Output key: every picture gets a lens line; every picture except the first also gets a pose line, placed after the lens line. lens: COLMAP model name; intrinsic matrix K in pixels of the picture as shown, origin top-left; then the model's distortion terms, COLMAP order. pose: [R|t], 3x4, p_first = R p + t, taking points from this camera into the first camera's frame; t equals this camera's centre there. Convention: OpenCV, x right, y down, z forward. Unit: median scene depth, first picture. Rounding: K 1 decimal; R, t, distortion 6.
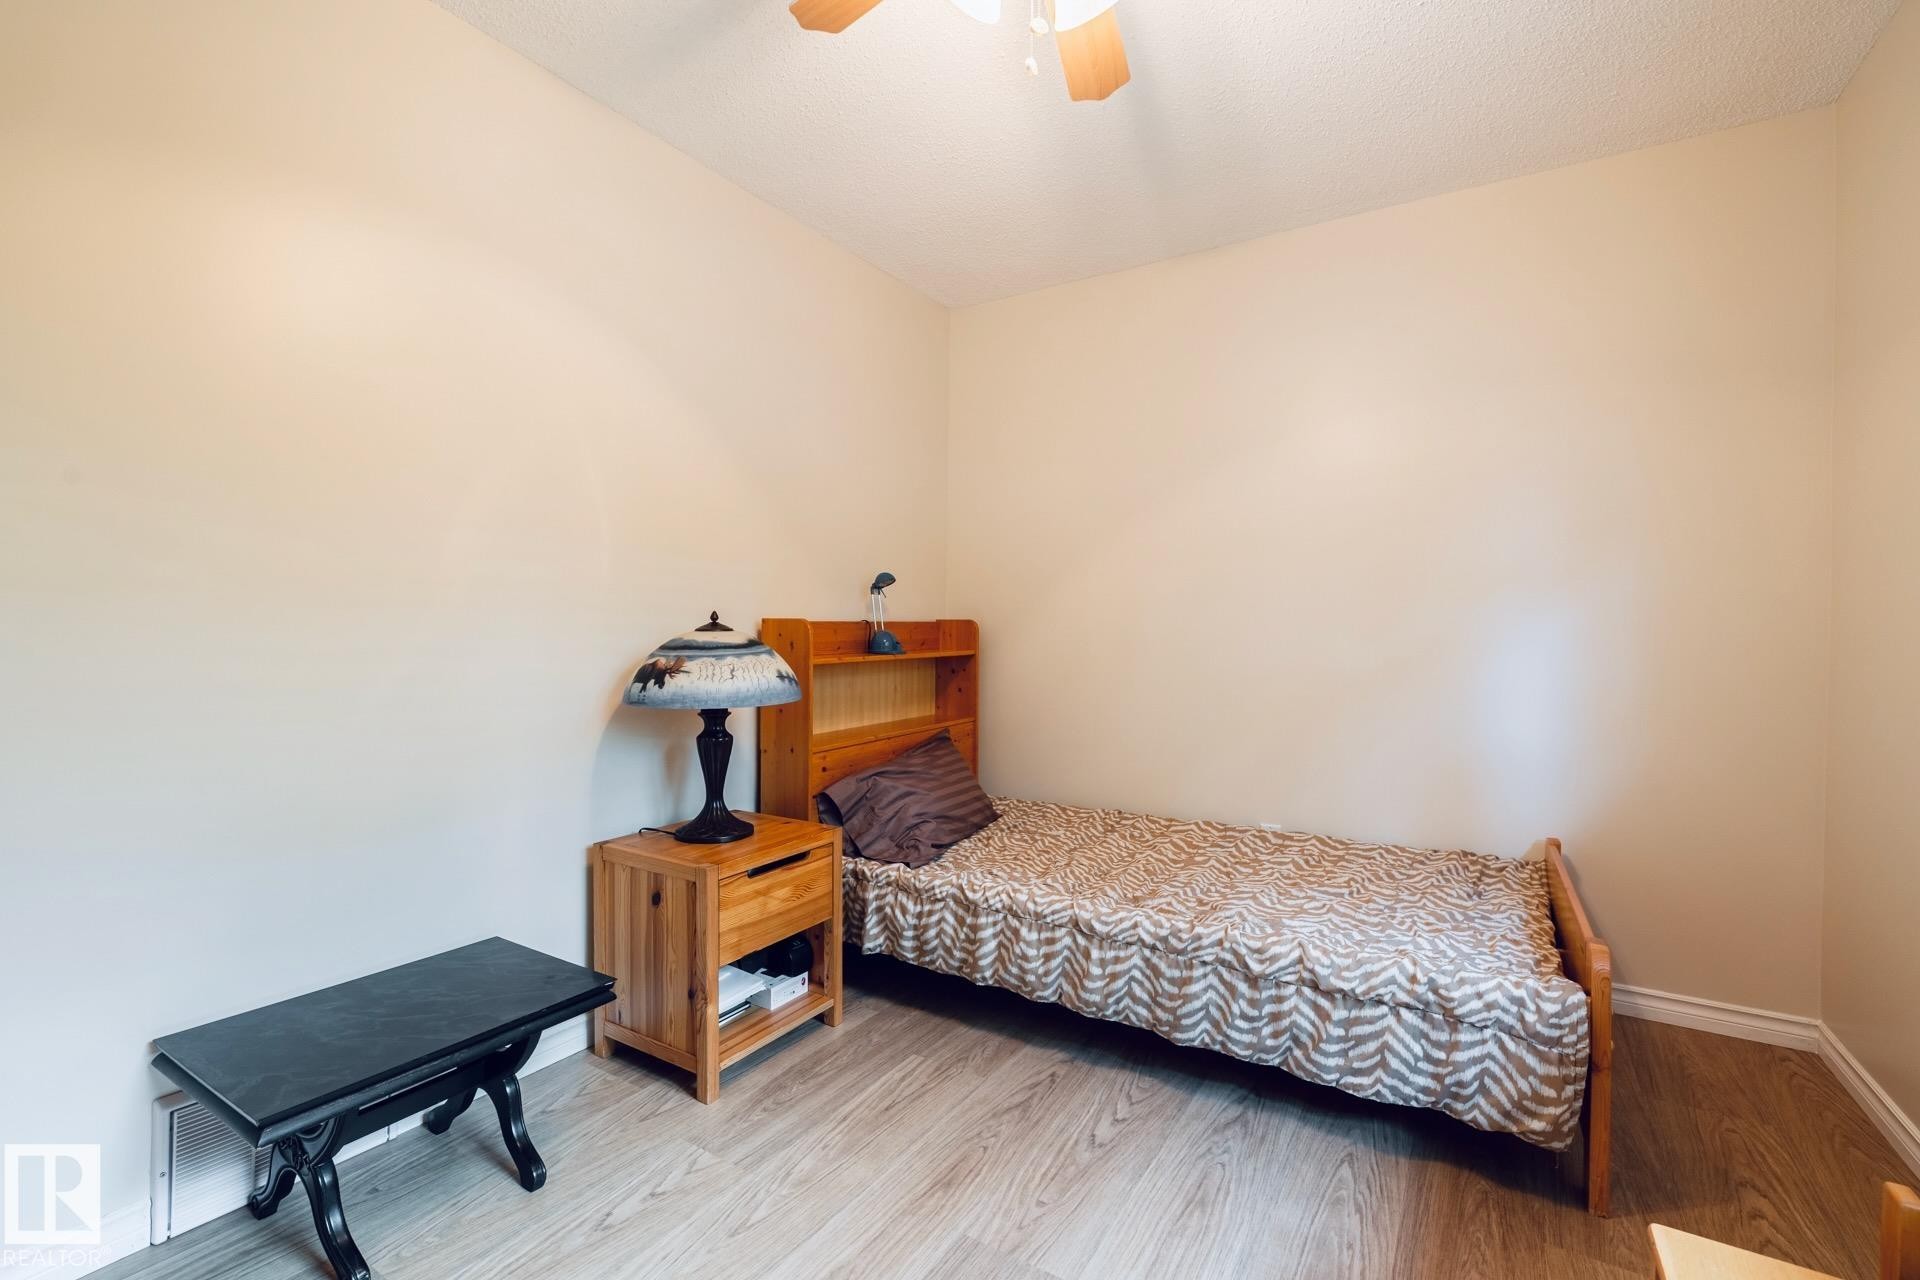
lens RADIAL K [[804.3, 0, 952.6], [0, 804.3, 629.0], [0, 0, 1]] dist [-0.000173, 0.000178]
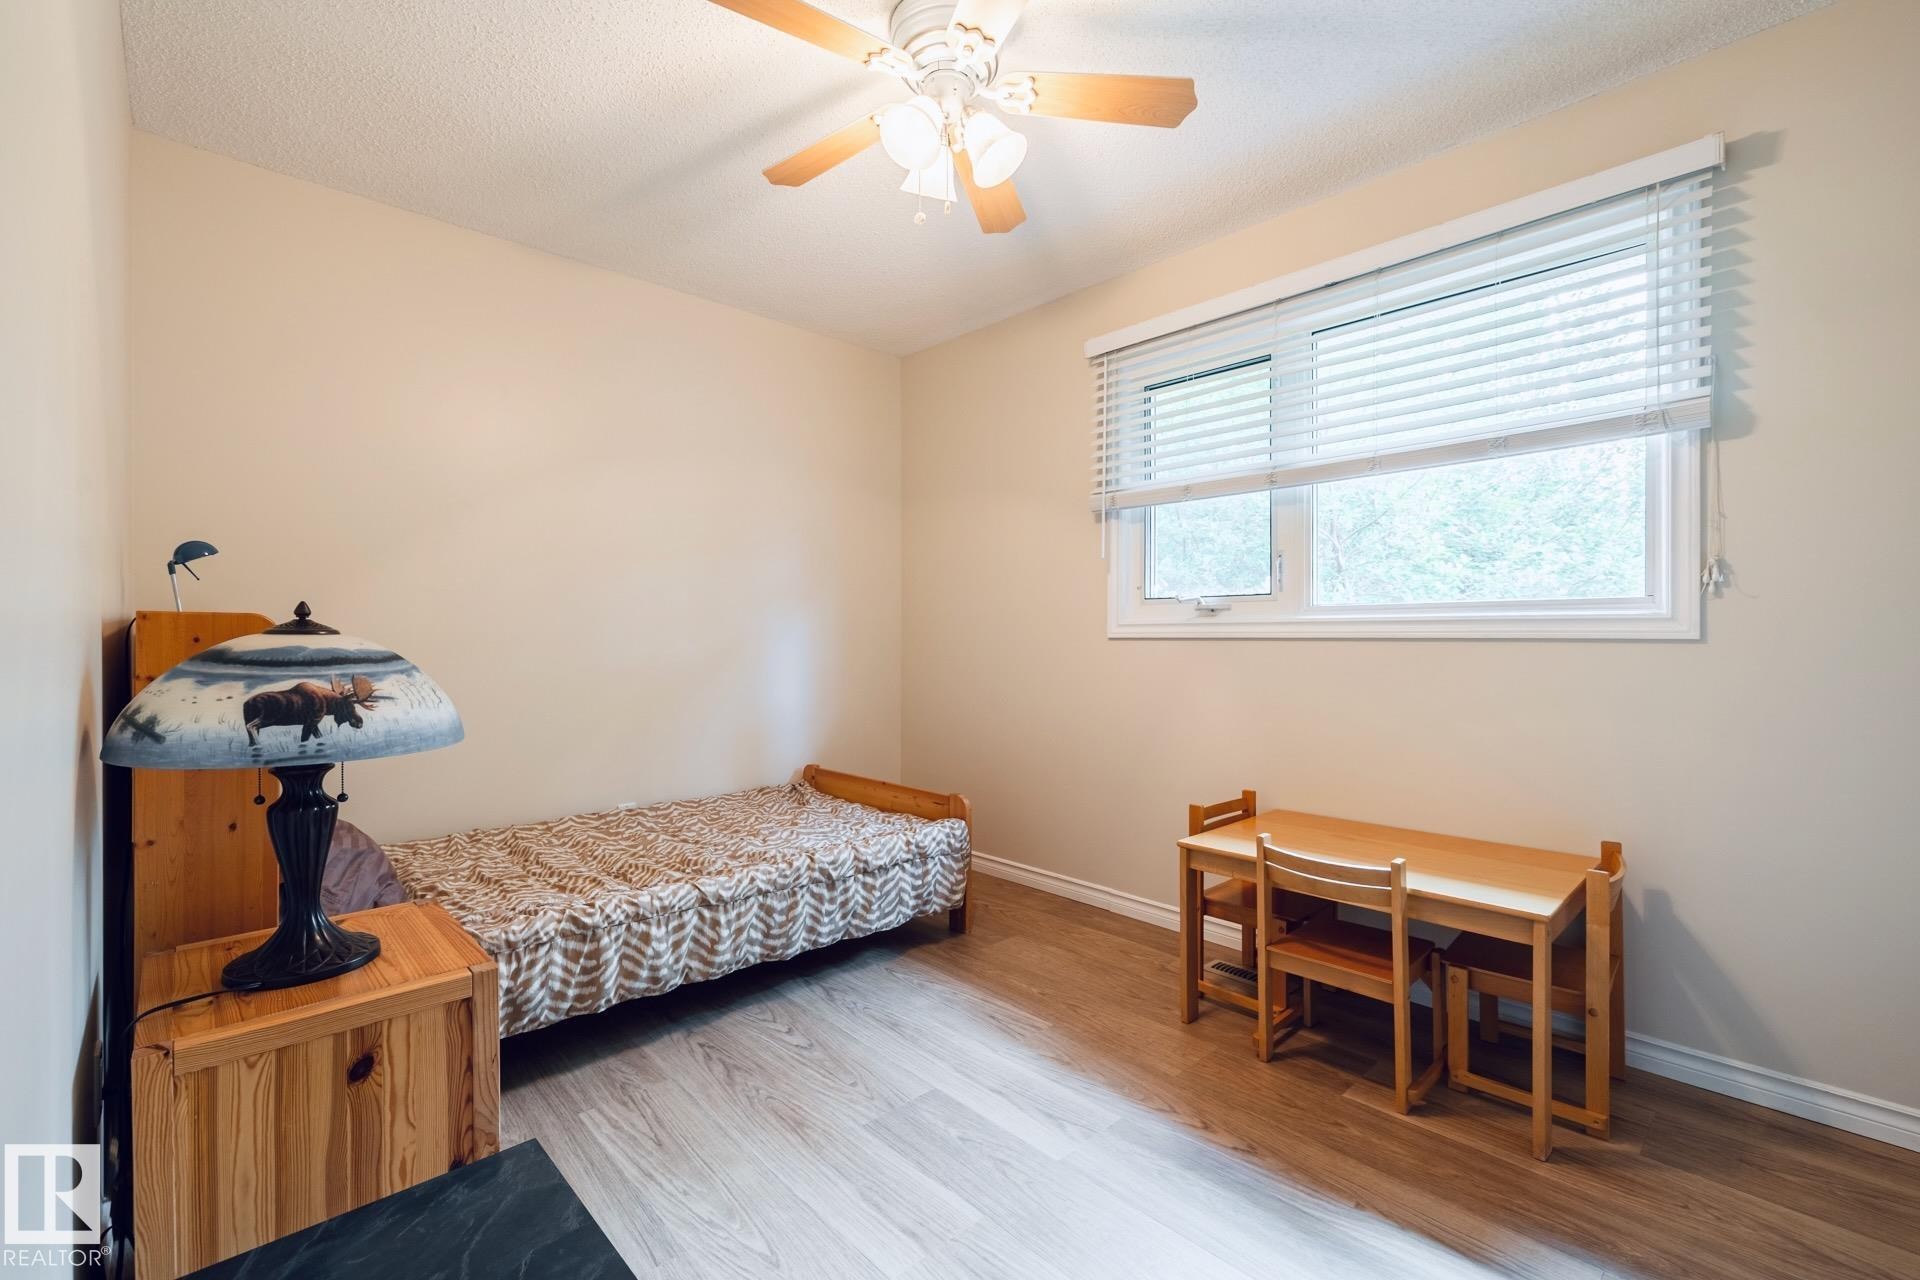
lens RADIAL K [[804.3, 0, 952.6], [0, 804.3, 629.0], [0, 0, 1]] dist [-0.000173, 0.000178]
pose [[0.274402, -0.000847, 0.961615, -0.834492], [-0.005353, 0.999983, 0.002409, -0.005932], [-0.961600, -0.005809, 0.274392, 0.394834]]
